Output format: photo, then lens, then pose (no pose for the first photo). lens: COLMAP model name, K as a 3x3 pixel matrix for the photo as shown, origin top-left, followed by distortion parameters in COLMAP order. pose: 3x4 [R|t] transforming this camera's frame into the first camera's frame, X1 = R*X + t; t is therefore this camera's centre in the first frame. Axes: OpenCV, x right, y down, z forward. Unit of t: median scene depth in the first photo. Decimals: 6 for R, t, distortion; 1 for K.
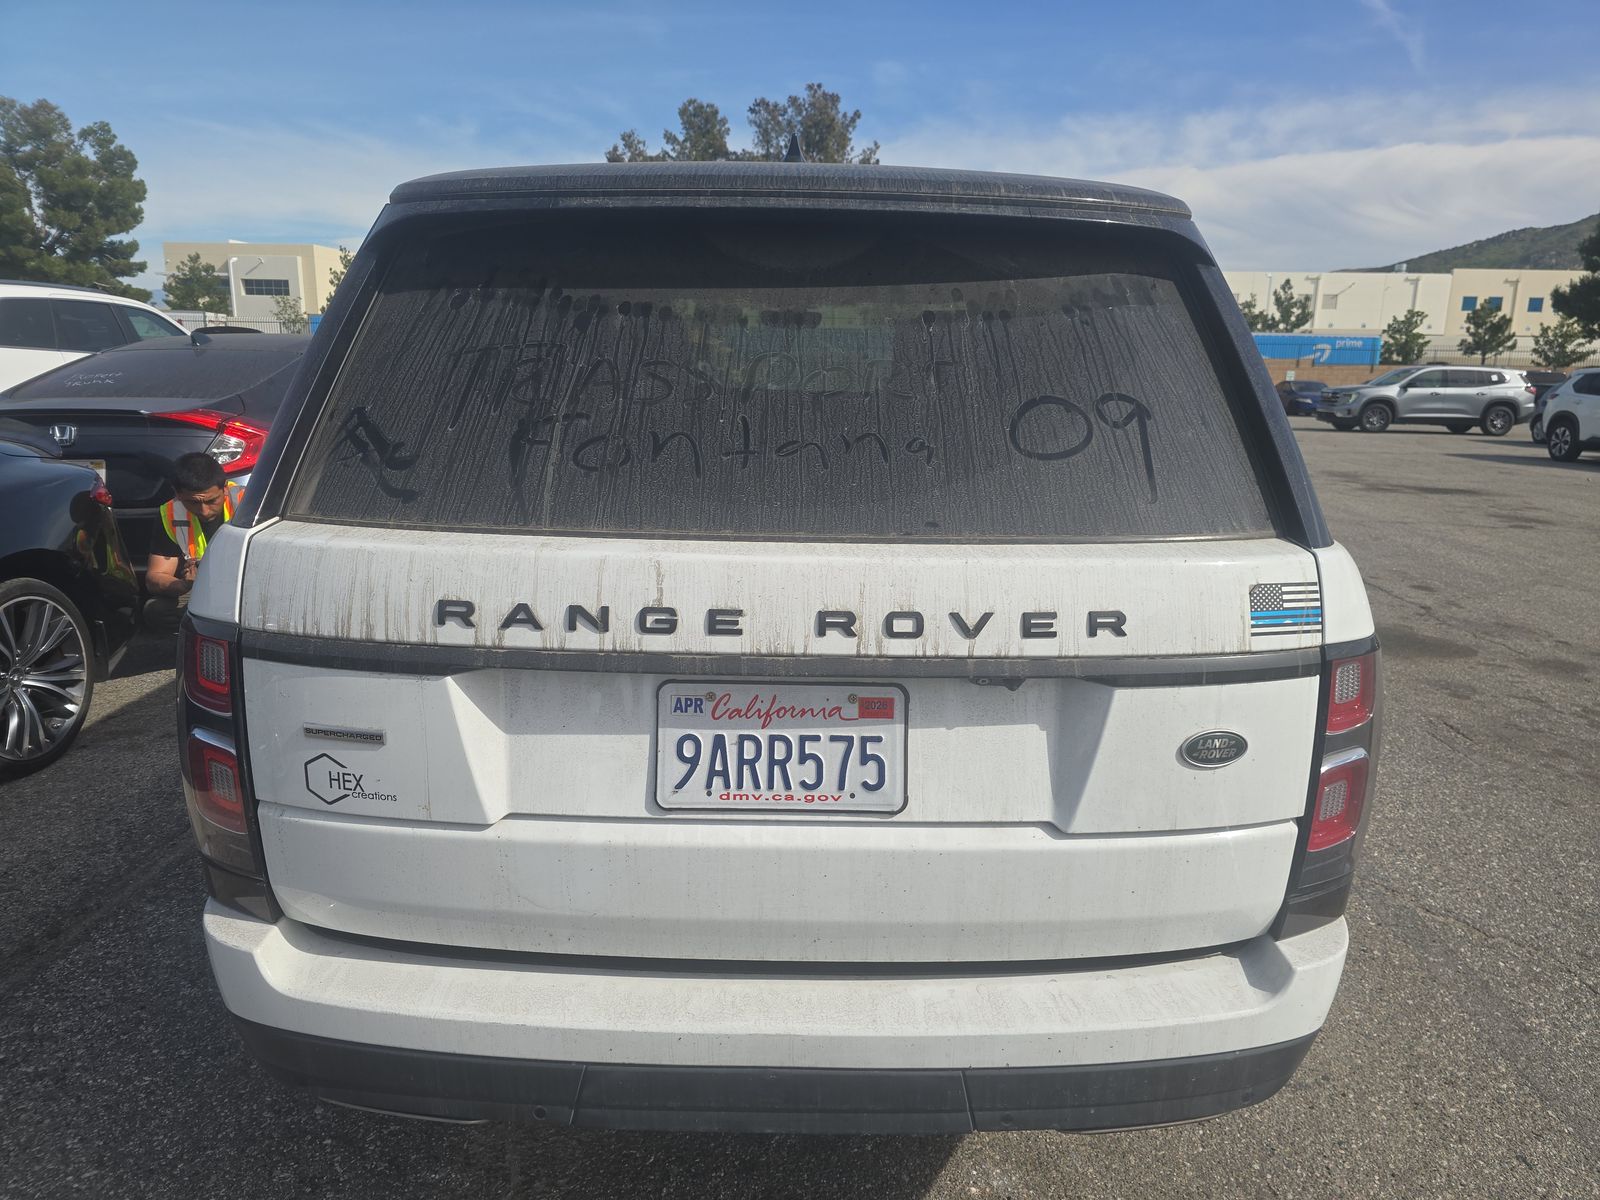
lens RADIAL K [[1095.4, 0, 805.4], [0, 1095.4, 595.8], [0, 0, 1]] dist [0.036689, -0.032612]
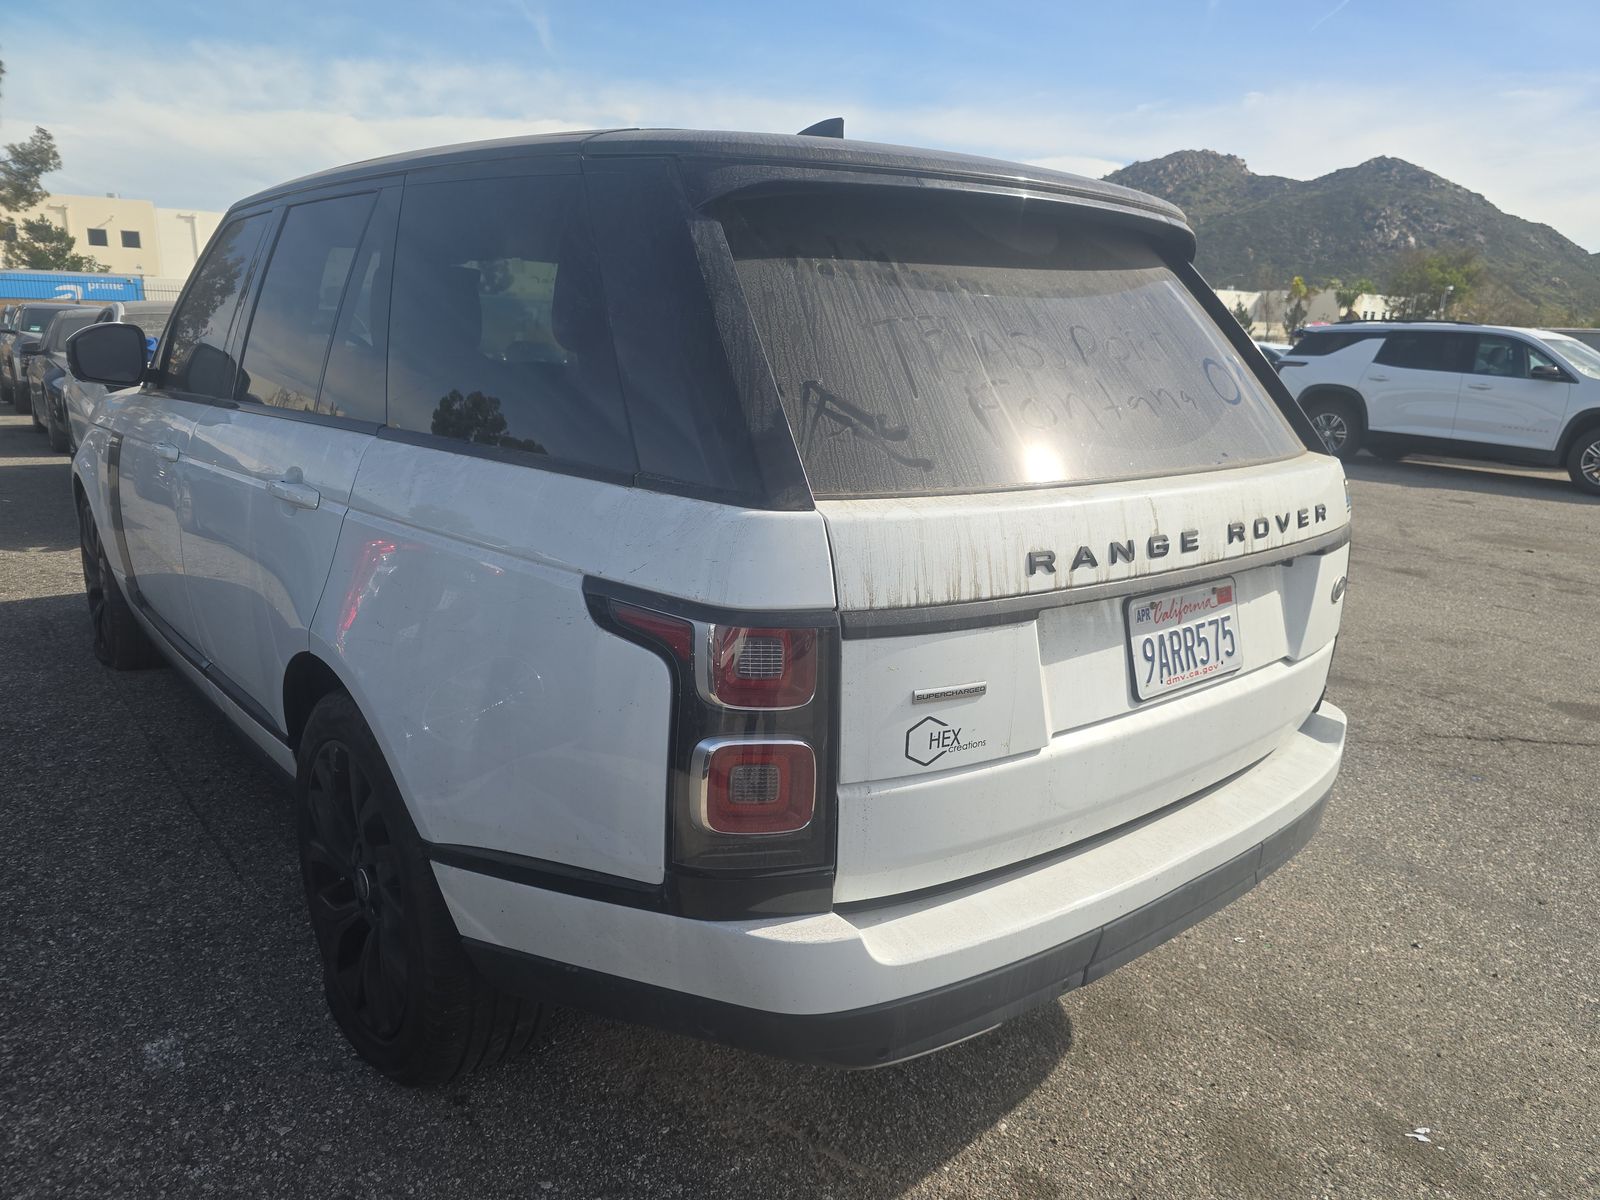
lens RADIAL K [[1095.4, 0, 801.7], [0, 1095.4, 599.9], [0, 0, 1]] dist [0.036689, -0.032612]
pose [[0.773508, -0.148134, 0.616232, -1.158919], [0.123302, 0.988897, 0.082946, -0.066799], [-0.621677, 0.011824, 0.783184, 0.267323]]
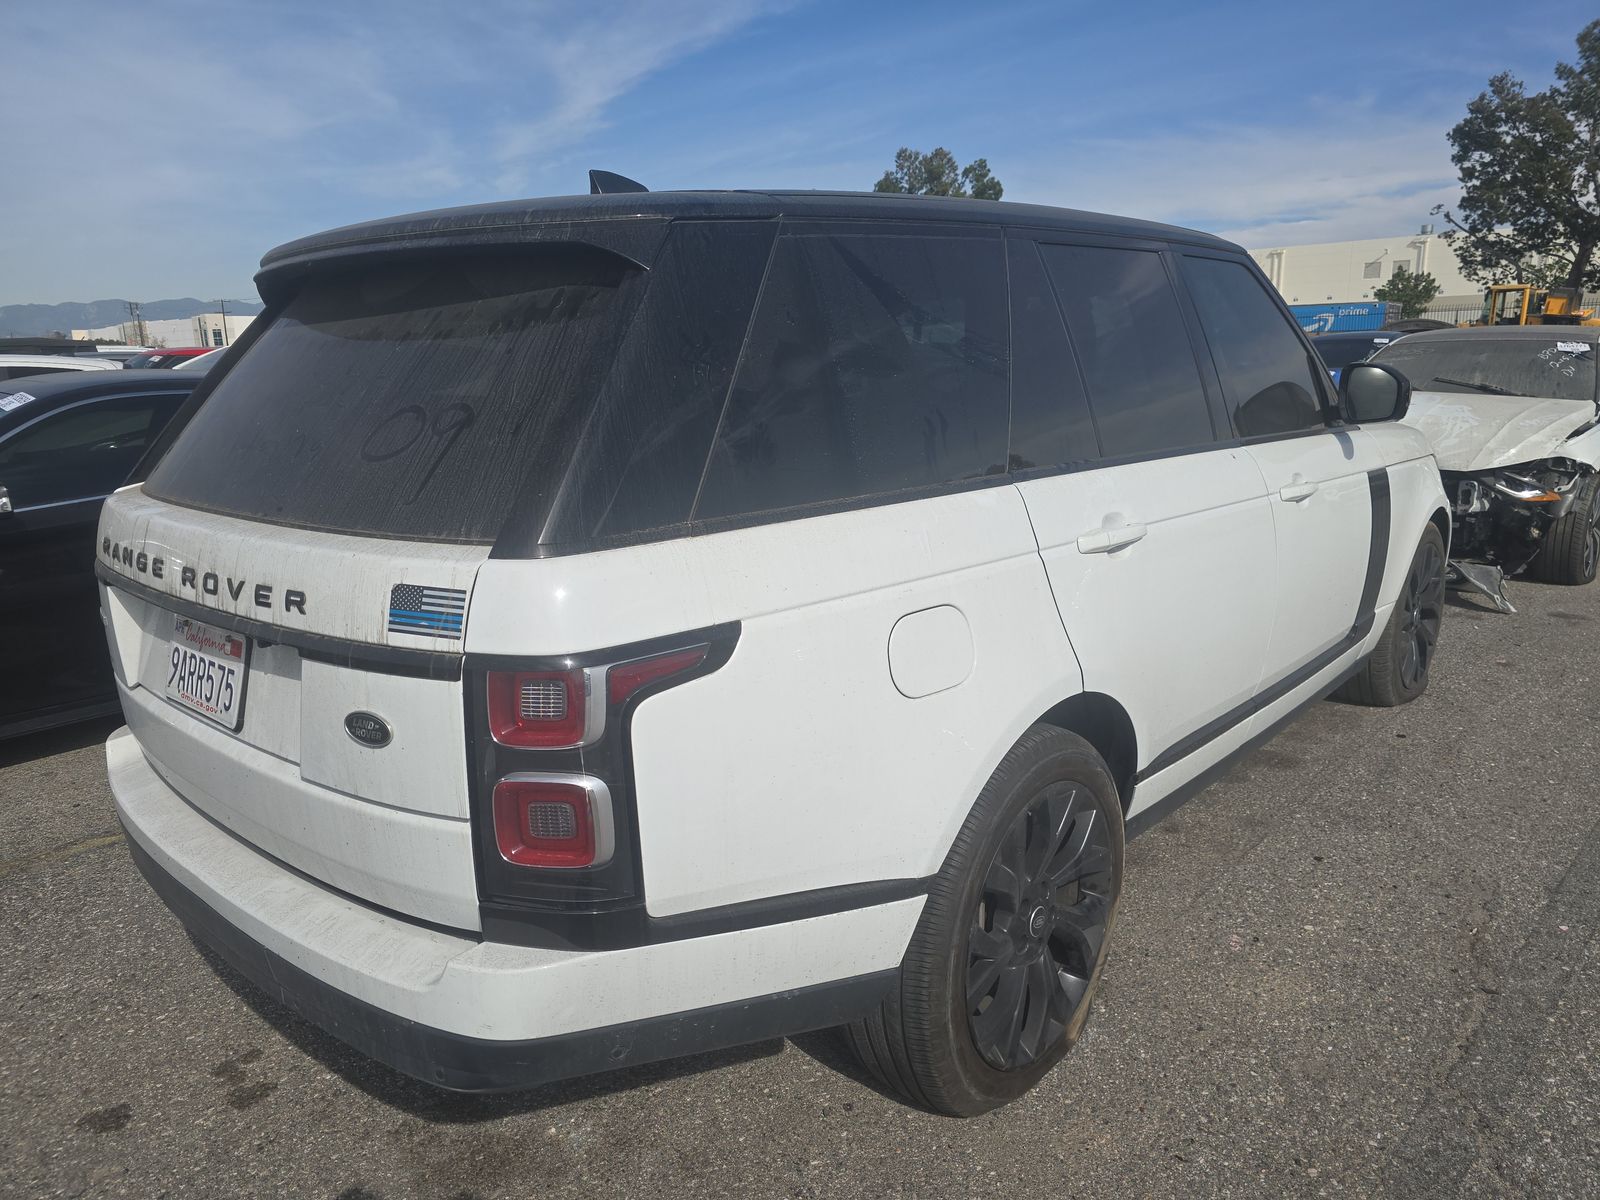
lens RADIAL K [[1095.4, 0, 796.5], [0, 1095.4, 600.6], [0, 0, 1]] dist [0.036689, -0.032612]
pose [[0.741985, 0.113919, -0.660667, 1.404635], [-0.107560, 0.992920, 0.050410, -0.089803], [0.661732, 0.033658, 0.748984, 0.458142]]
